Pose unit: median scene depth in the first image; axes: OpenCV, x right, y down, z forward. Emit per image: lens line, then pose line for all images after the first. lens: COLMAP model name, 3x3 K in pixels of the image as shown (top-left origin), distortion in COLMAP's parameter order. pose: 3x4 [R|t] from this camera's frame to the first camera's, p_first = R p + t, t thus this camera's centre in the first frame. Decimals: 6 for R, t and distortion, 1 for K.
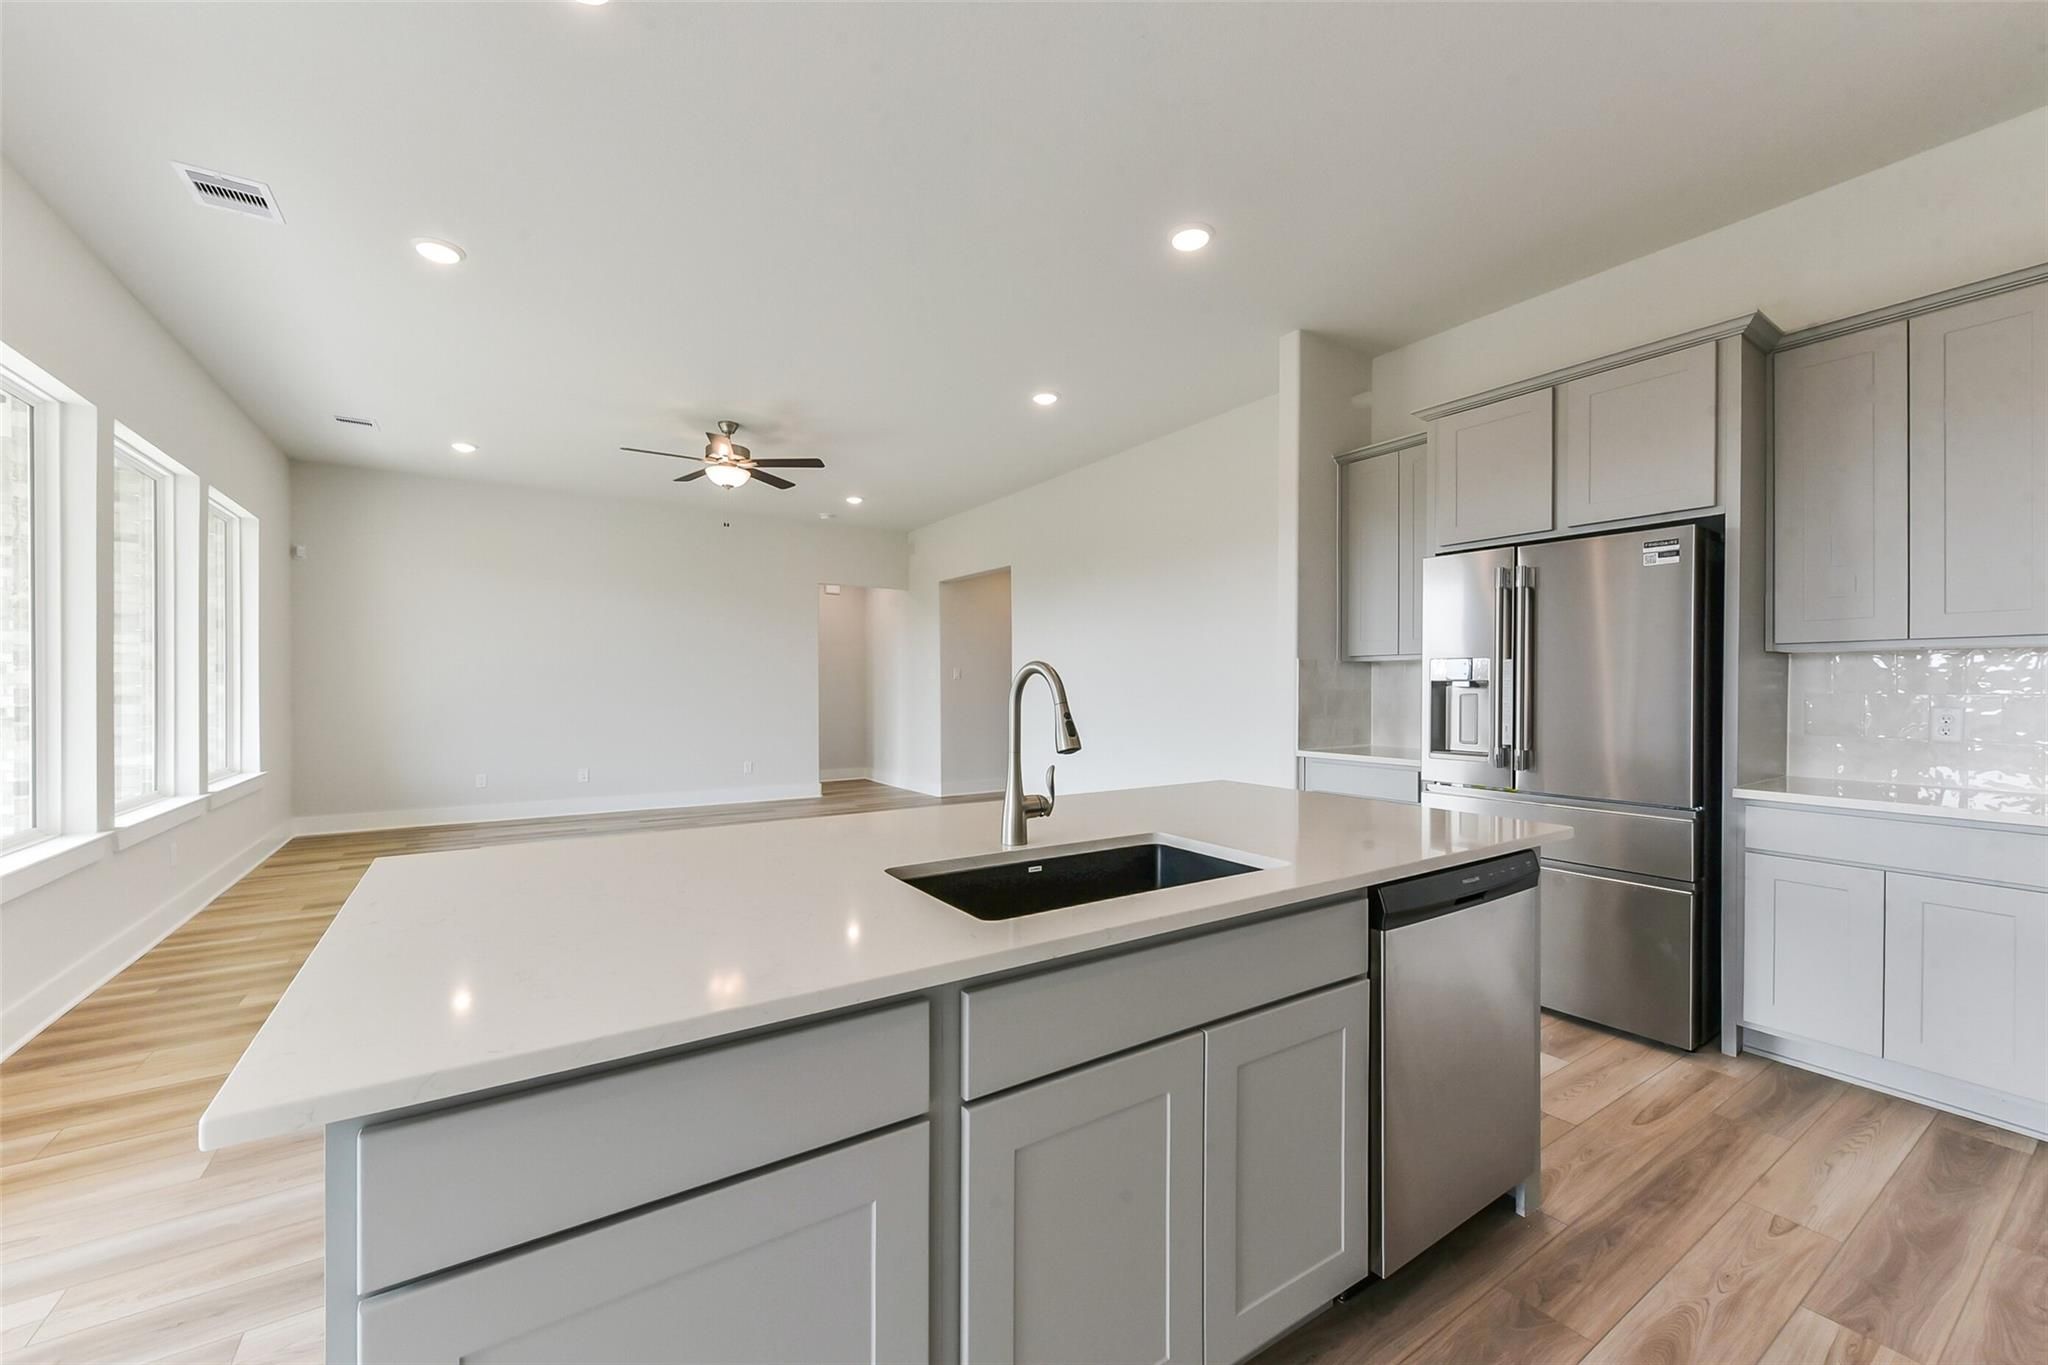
lens RADIAL K [[799.7, 0, 1024.7], [0, 799.7, 686.1], [0, 0, 1]] dist [0.003395, -0.001125]
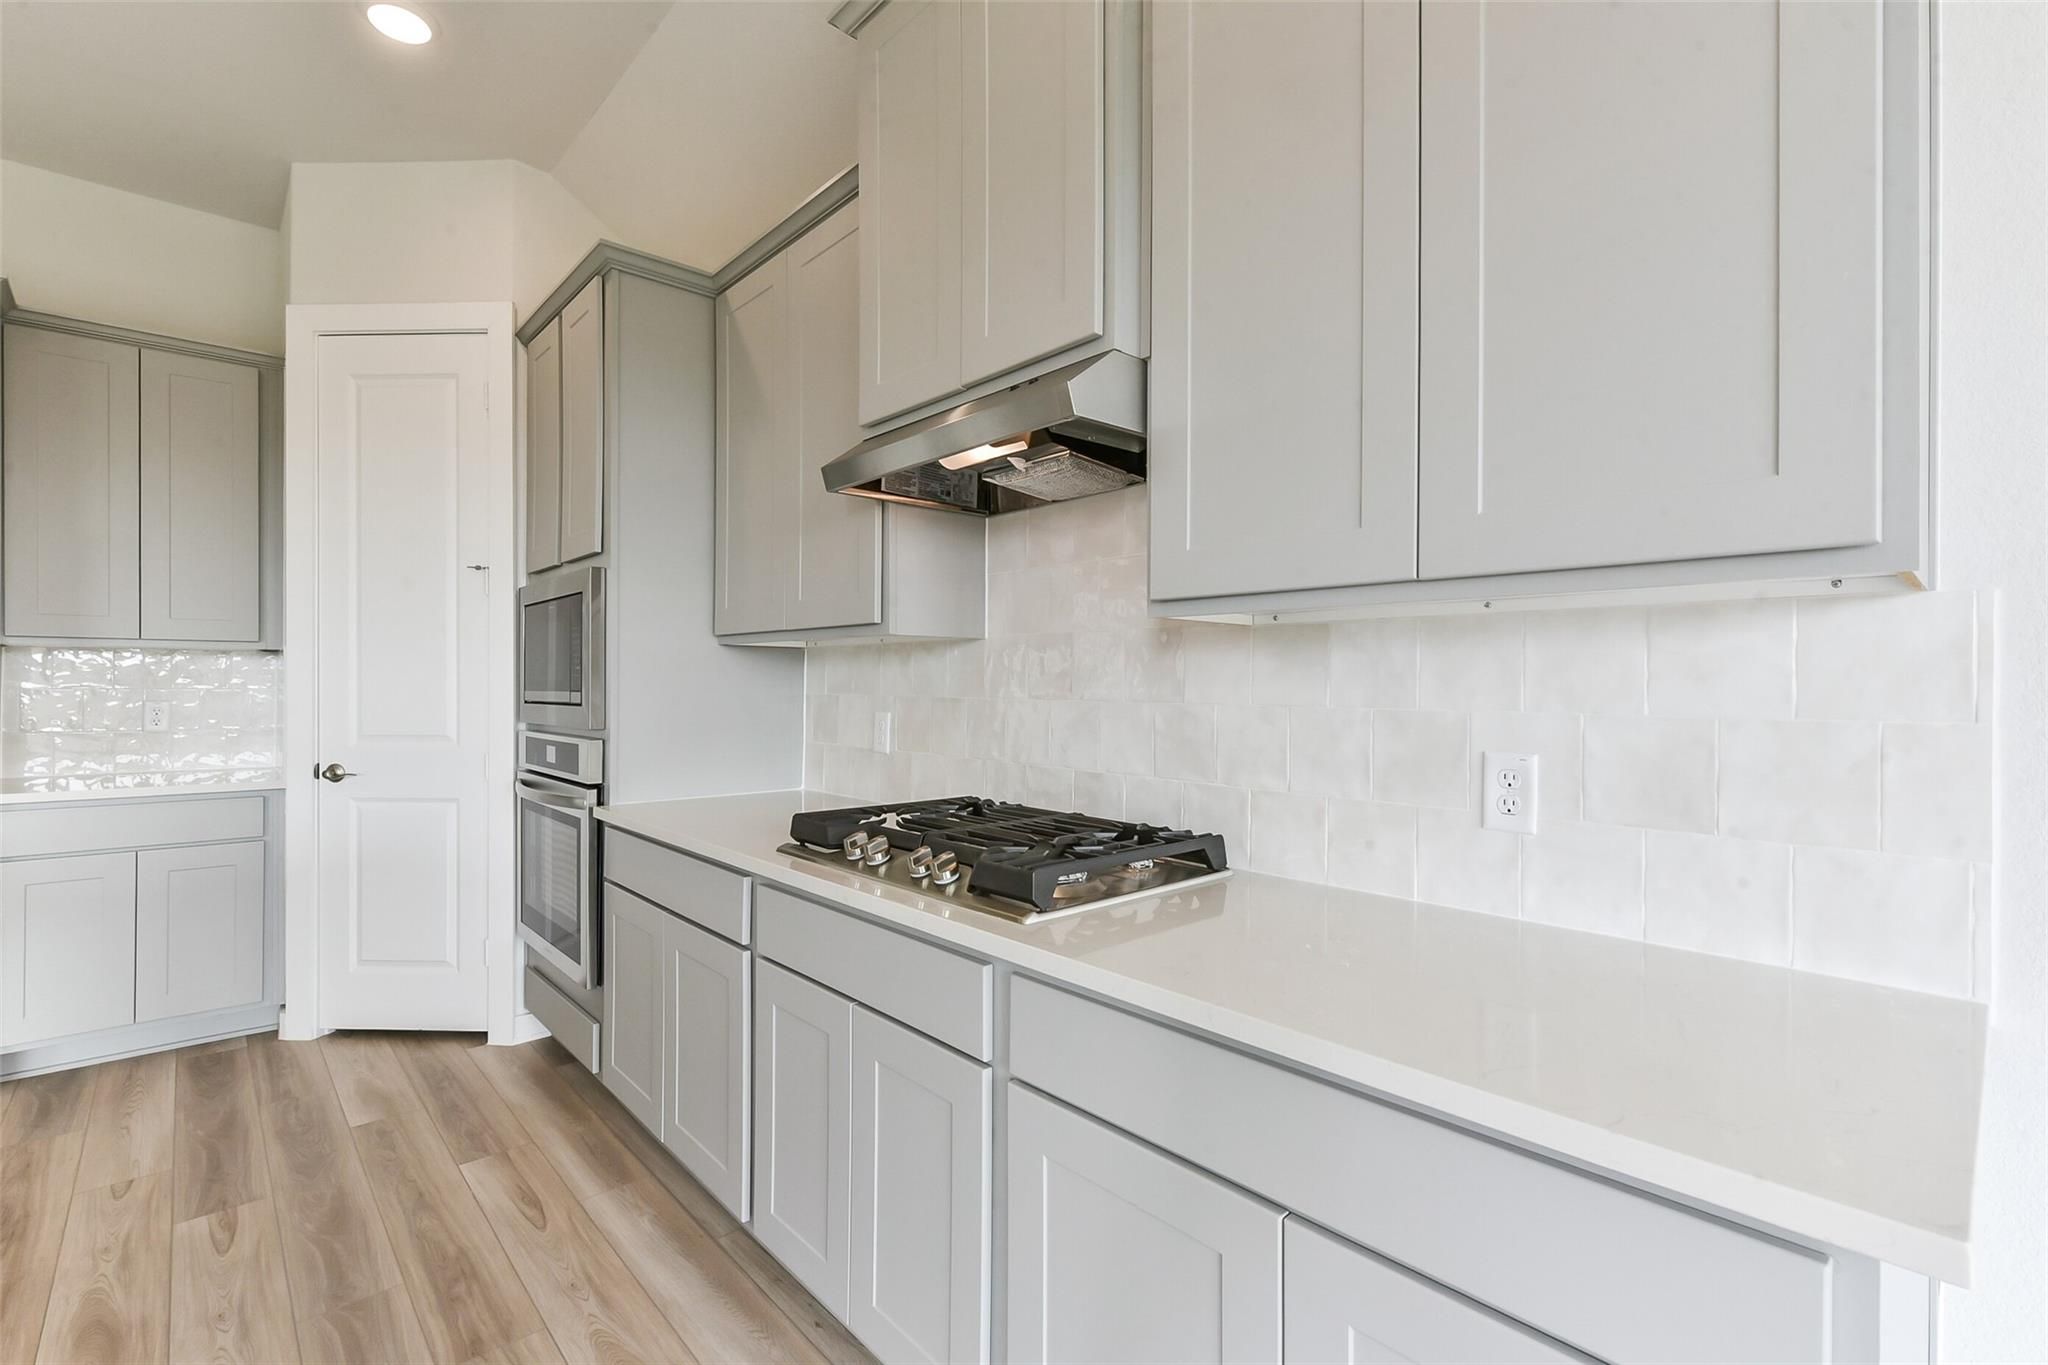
lens RADIAL K [[910.4, 0, 1008.2], [0, 910.4, 680.2], [0, 0, 1]] dist [0.000177, 0.001512]
pose [[-0.152306, 0.001887, 0.988332, -0.305411], [-0.001570, 0.999996, -0.002151, -0.001495], [-0.988332, -0.001879, -0.152302, 0.014168]]
